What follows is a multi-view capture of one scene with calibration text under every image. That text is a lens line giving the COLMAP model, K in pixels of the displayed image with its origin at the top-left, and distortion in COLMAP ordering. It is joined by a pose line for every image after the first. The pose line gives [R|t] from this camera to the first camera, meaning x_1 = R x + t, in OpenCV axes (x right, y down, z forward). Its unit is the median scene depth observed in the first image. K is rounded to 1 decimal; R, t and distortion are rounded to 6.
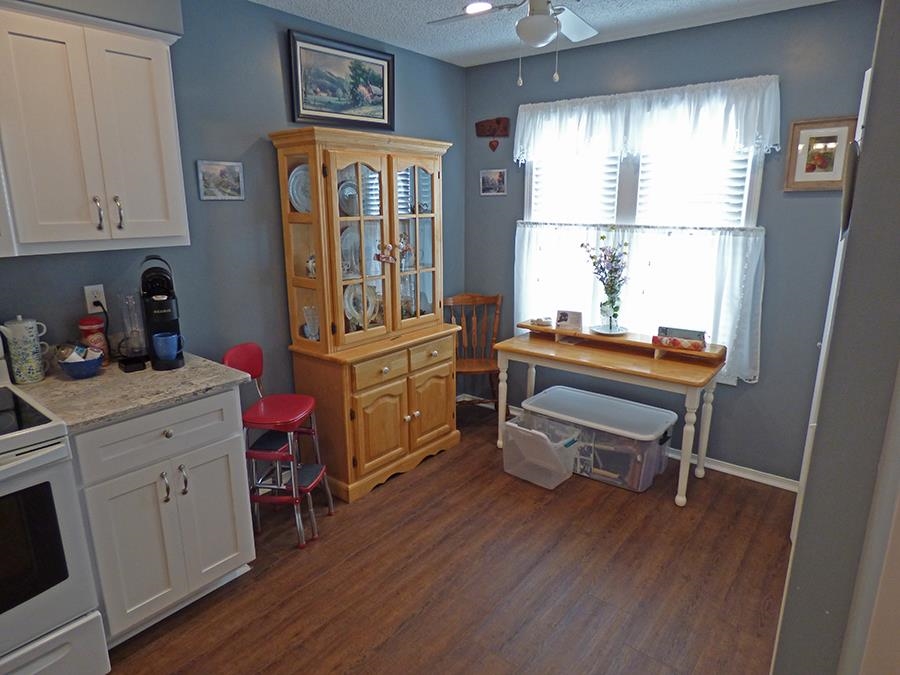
lens RADIAL K [[548.8, 0, 449.9], [0, 548.8, 334.3], [0, 0, 1]] dist [-0.010088, -0.000344]
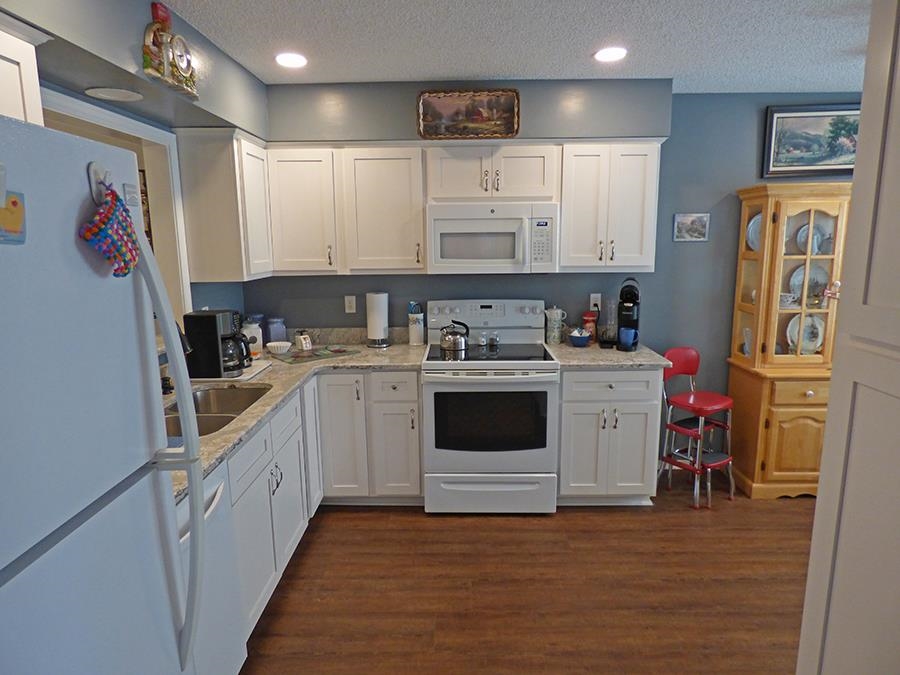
lens RADIAL K [[548.8, 0, 449.9], [0, 548.8, 334.3], [0, 0, 1]] dist [-0.010088, -0.000344]
pose [[0.610346, 0.133232, -0.780850, 0.310813], [-0.178172, 0.983585, 0.028558, 0.049844], [0.771837, 0.121695, 0.624065, -0.281444]]
